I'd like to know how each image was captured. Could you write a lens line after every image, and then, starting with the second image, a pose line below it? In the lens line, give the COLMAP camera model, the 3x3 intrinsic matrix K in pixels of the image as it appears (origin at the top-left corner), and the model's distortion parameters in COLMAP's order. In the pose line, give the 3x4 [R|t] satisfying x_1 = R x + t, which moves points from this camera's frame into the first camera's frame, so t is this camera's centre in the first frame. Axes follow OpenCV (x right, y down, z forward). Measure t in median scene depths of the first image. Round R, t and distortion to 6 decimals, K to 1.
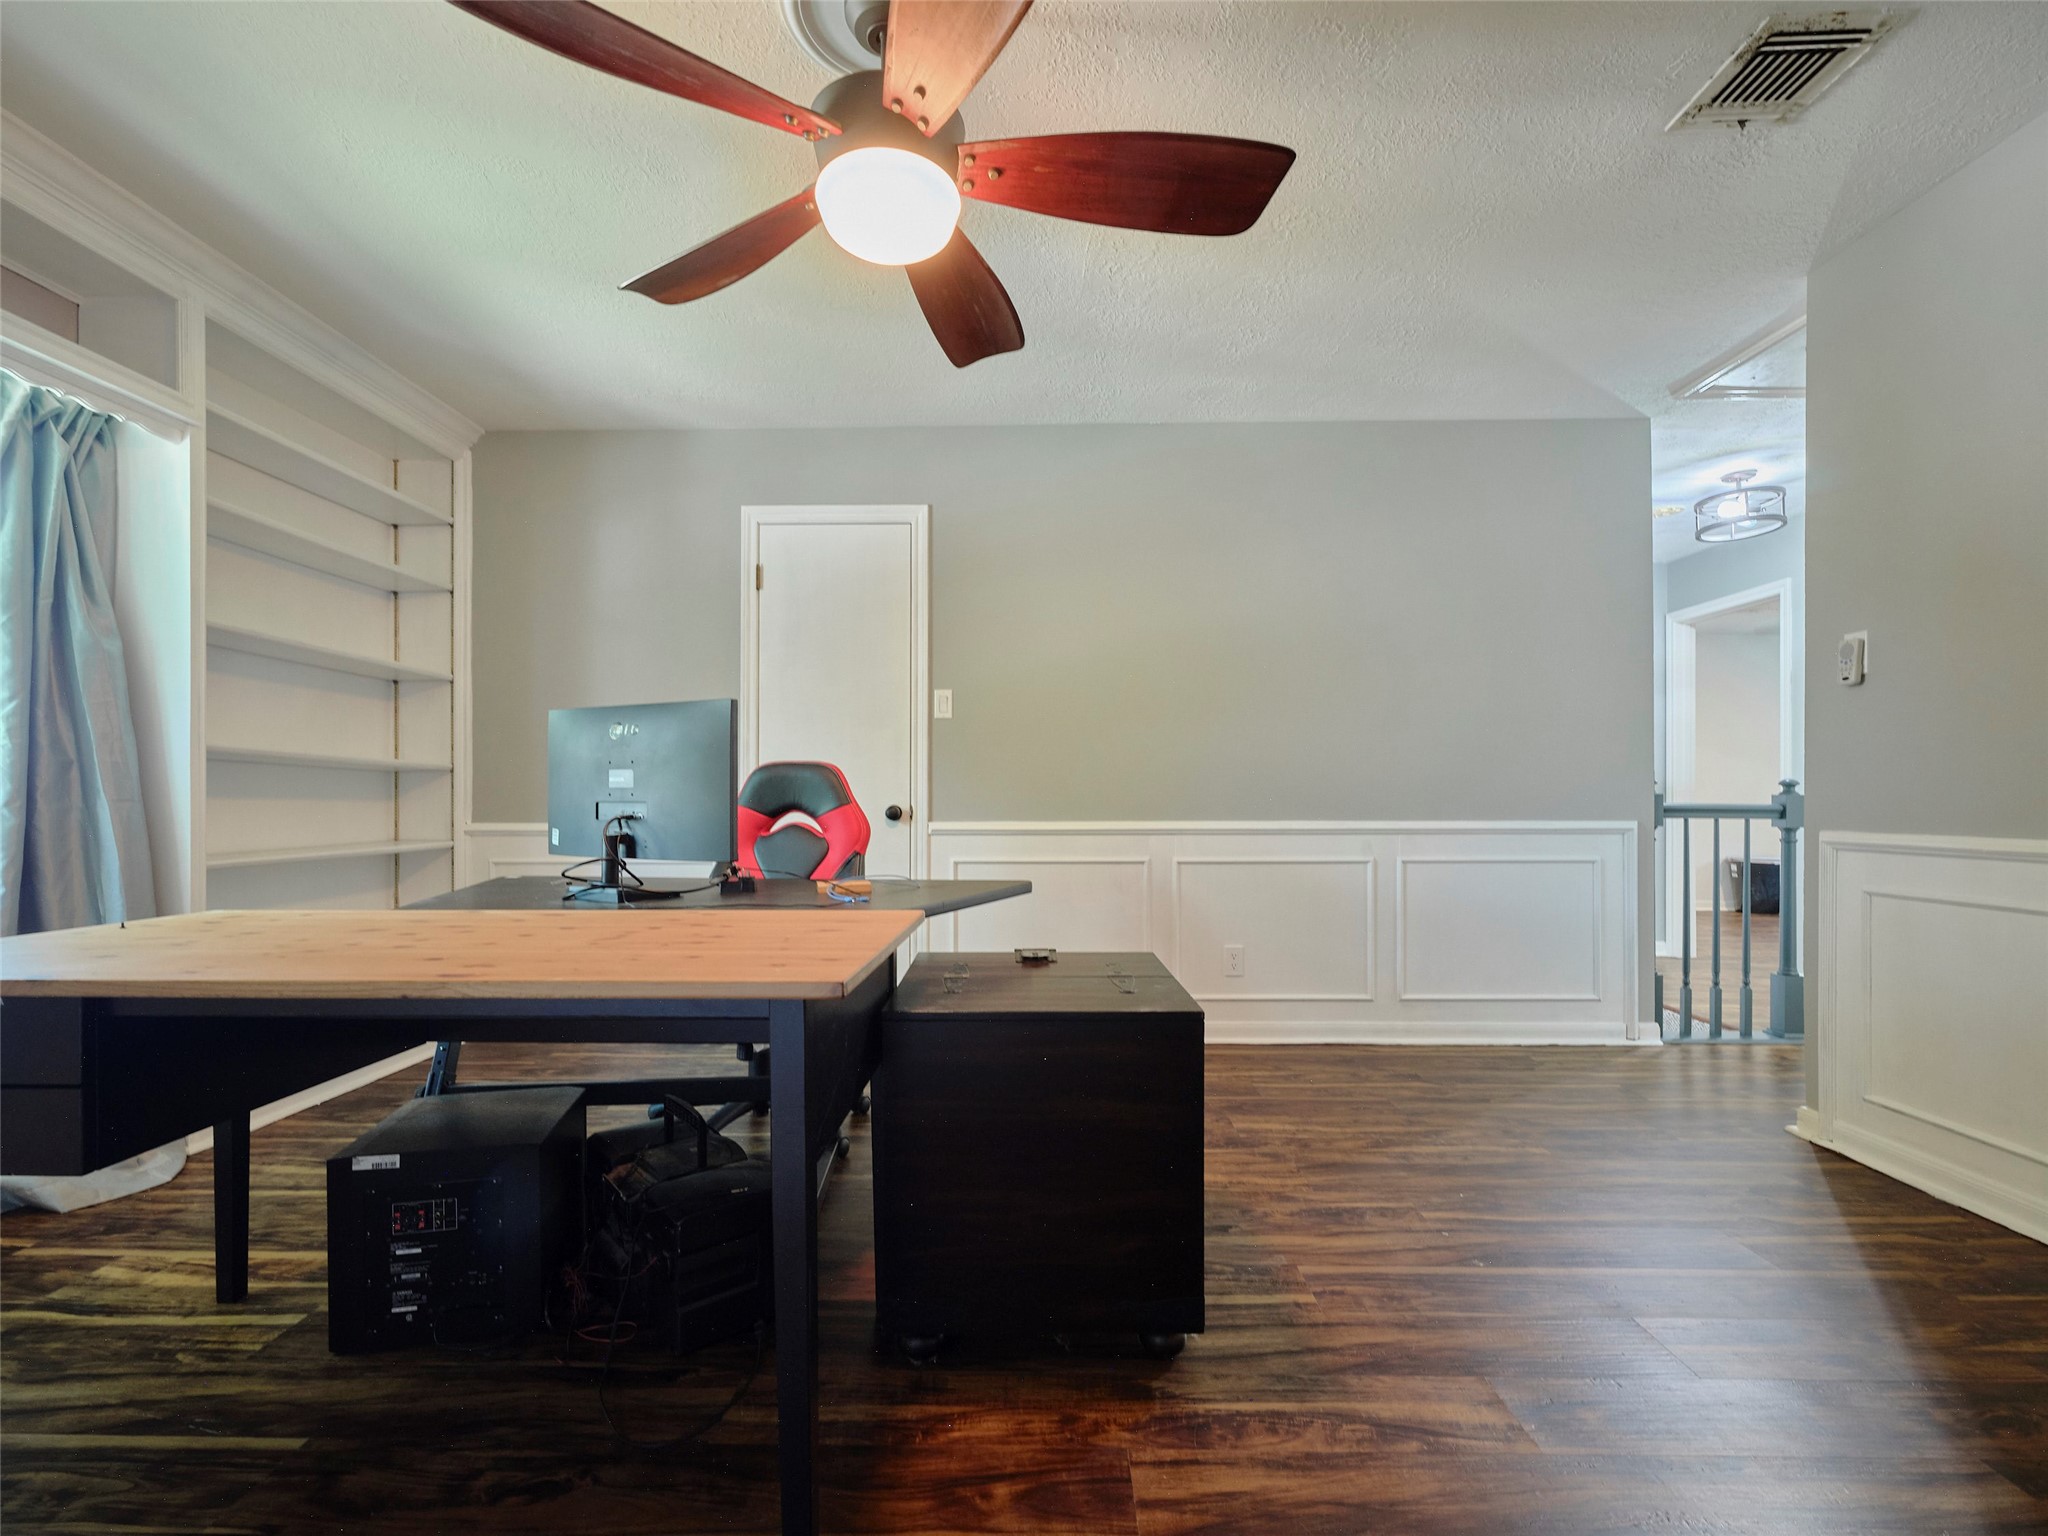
lens RADIAL K [[932.5, 0, 1018.9], [0, 932.5, 777.4], [0, 0, 1]] dist [0.000343, -0.000806]
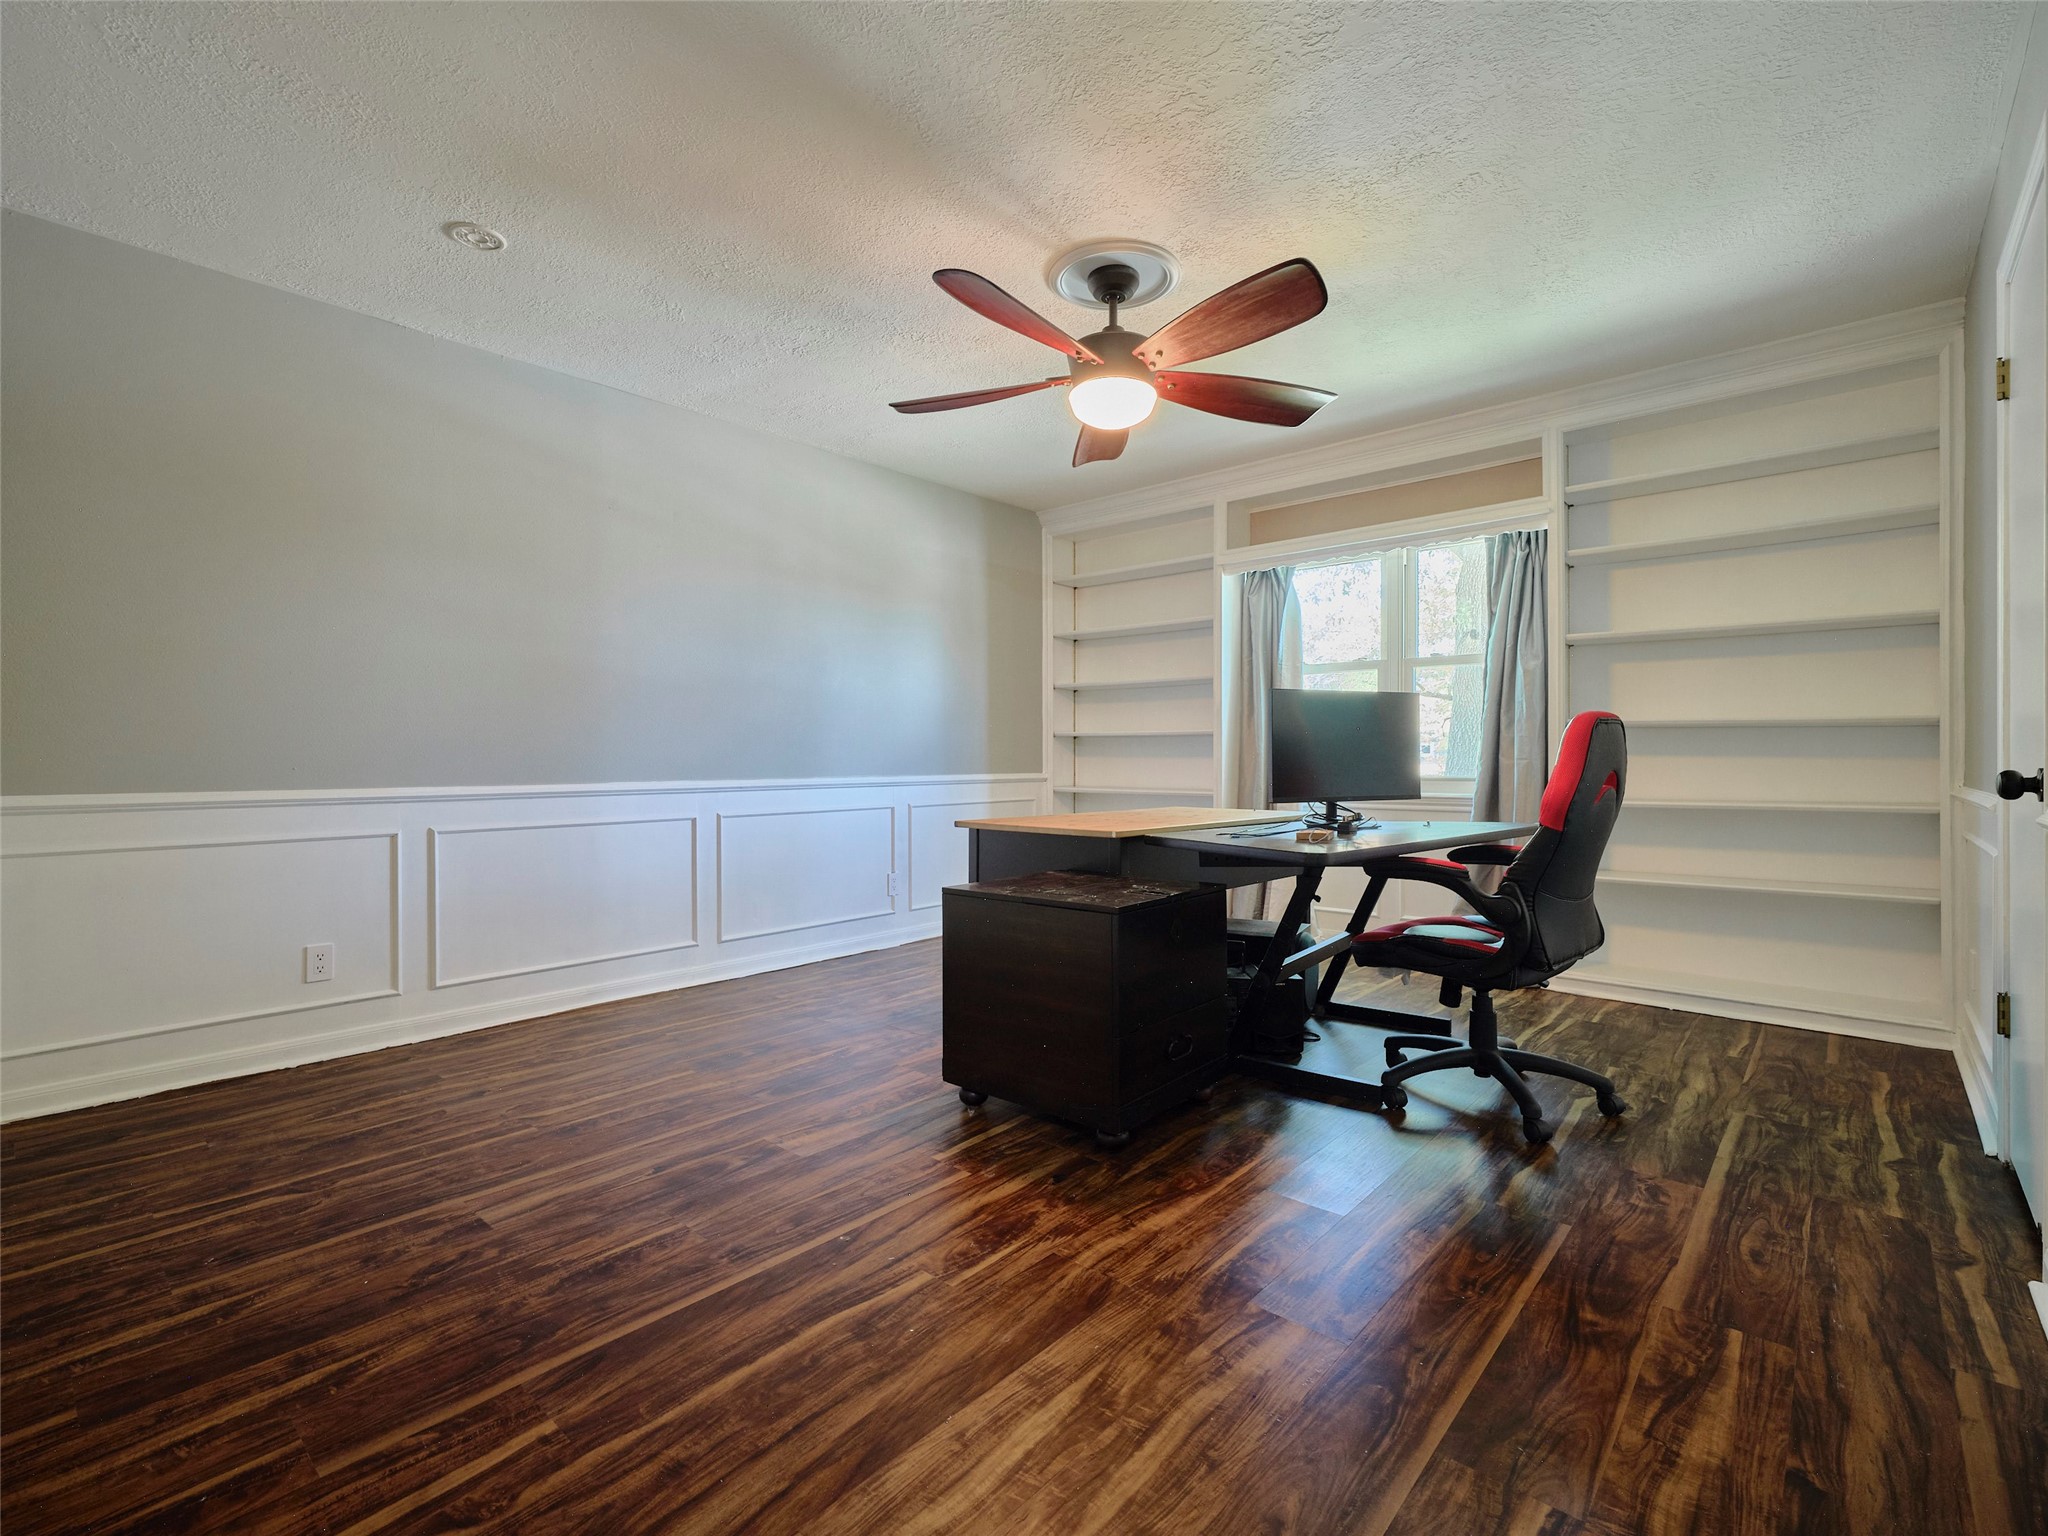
lens RADIAL K [[932.5, 0, 1018.9], [0, 932.5, 777.4], [0, 0, 1]] dist [0.000343, -0.000806]
pose [[-0.655785, 0.009712, -0.754885, 0.962491], [0.020478, 0.999778, -0.004927, 0.044140], [0.754670, -0.018689, -0.655838, 1.556882]]
